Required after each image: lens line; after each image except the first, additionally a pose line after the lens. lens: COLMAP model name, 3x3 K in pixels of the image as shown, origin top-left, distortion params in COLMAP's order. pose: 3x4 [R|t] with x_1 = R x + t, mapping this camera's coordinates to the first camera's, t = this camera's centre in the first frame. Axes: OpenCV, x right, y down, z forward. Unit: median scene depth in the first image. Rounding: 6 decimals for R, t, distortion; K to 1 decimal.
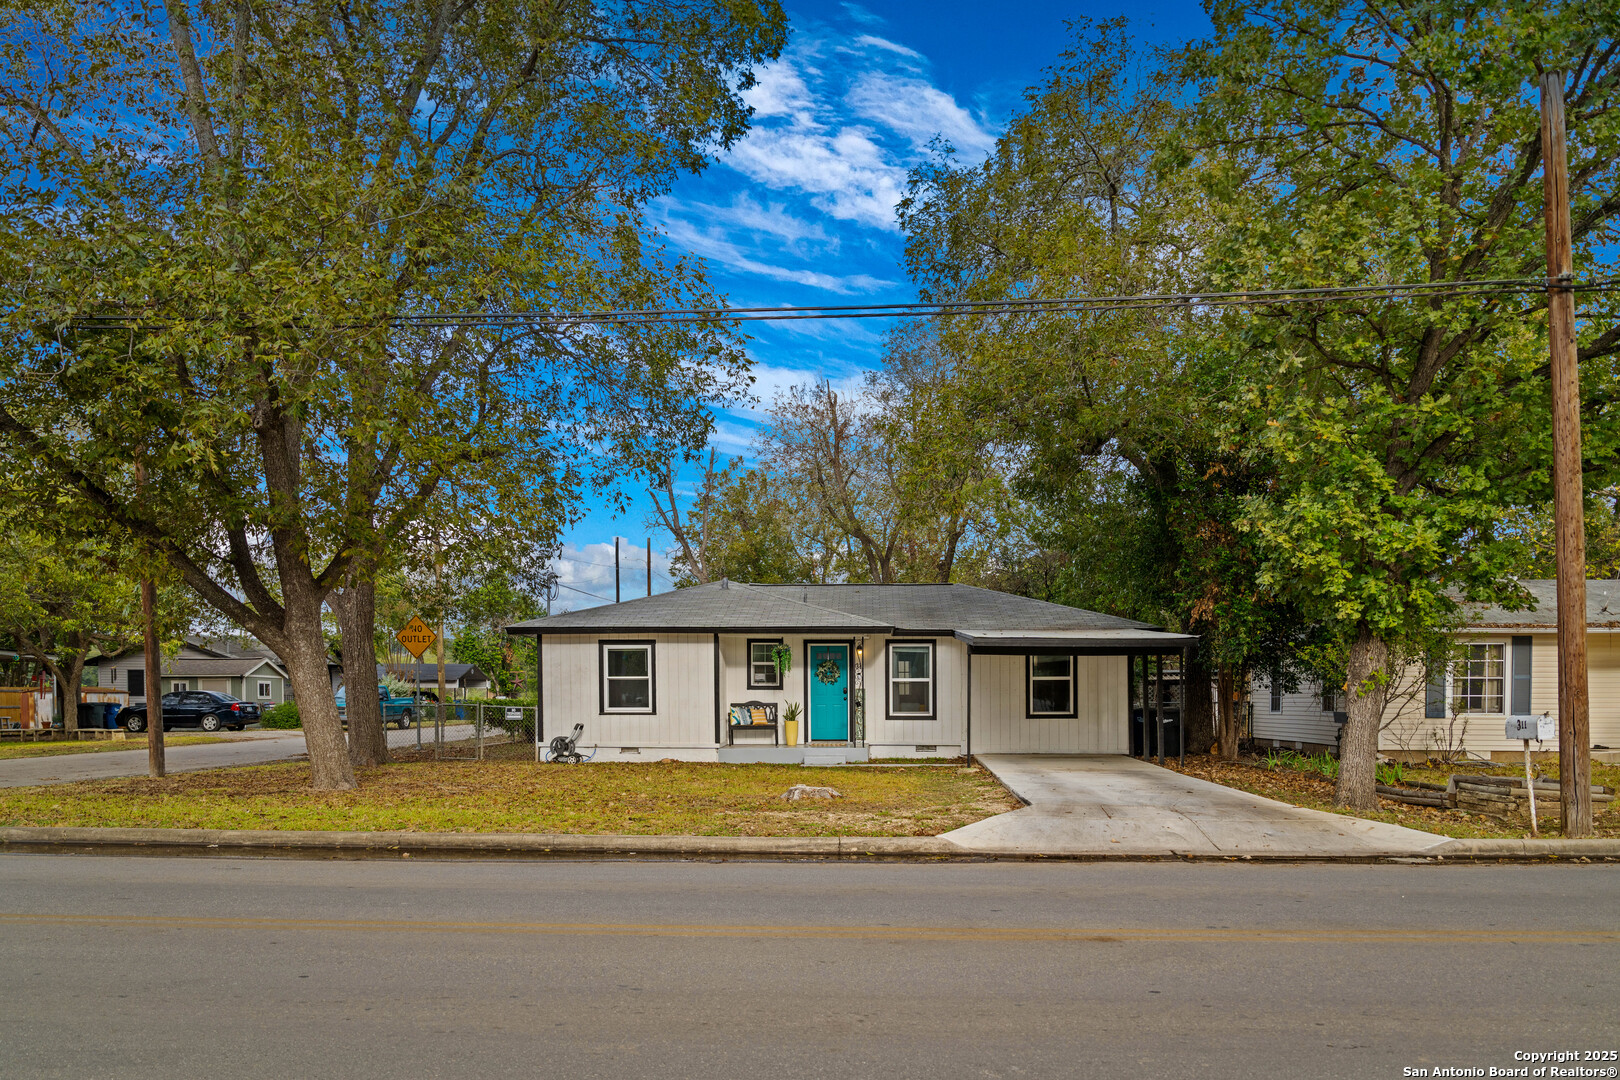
lens RADIAL K [[881.0, 0, 810.0], [0, 881.0, 540.0], [0, 0, 1]] dist [0.001290, 0.000026]
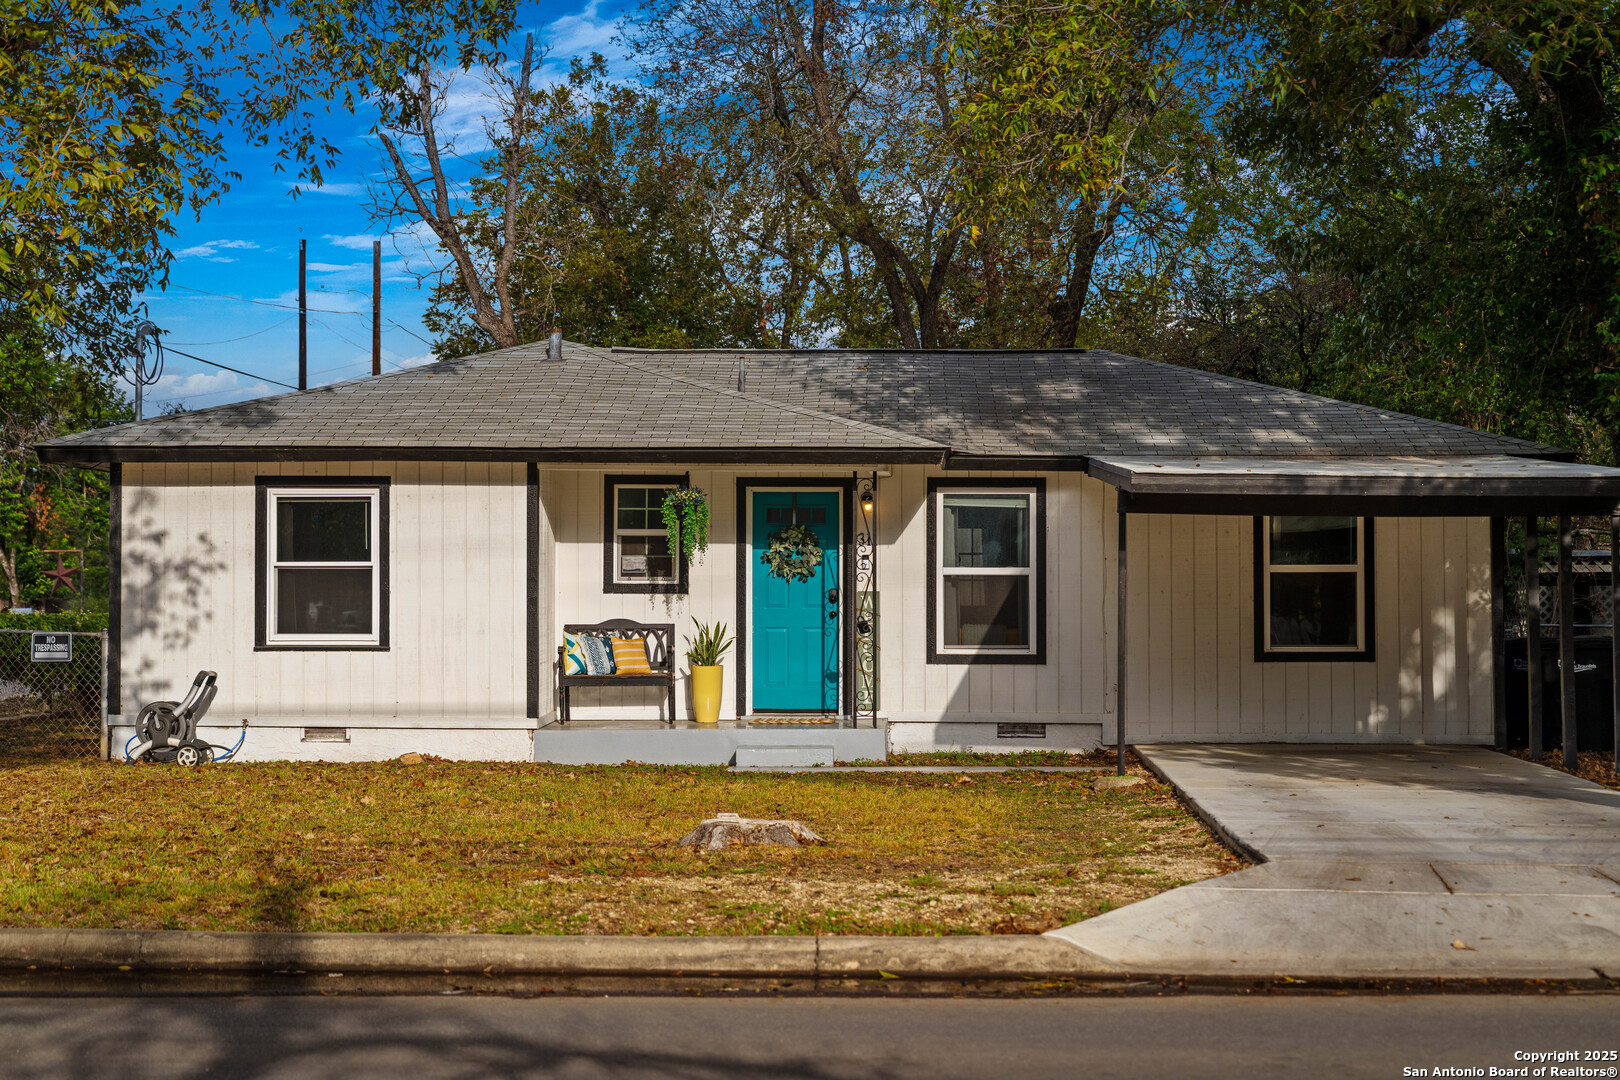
lens RADIAL K [[2791.0, 0, 810.0], [0, 2791.0, 540.0], [0, 0, 1]] dist [-1.021111, 15.427694]
pose [[0.999567, 0.002800, 0.029286, -0.010951], [-0.006921, 0.989903, 0.141580, -0.046725], [-0.028594, -0.141722, 0.989493, -0.330571]]
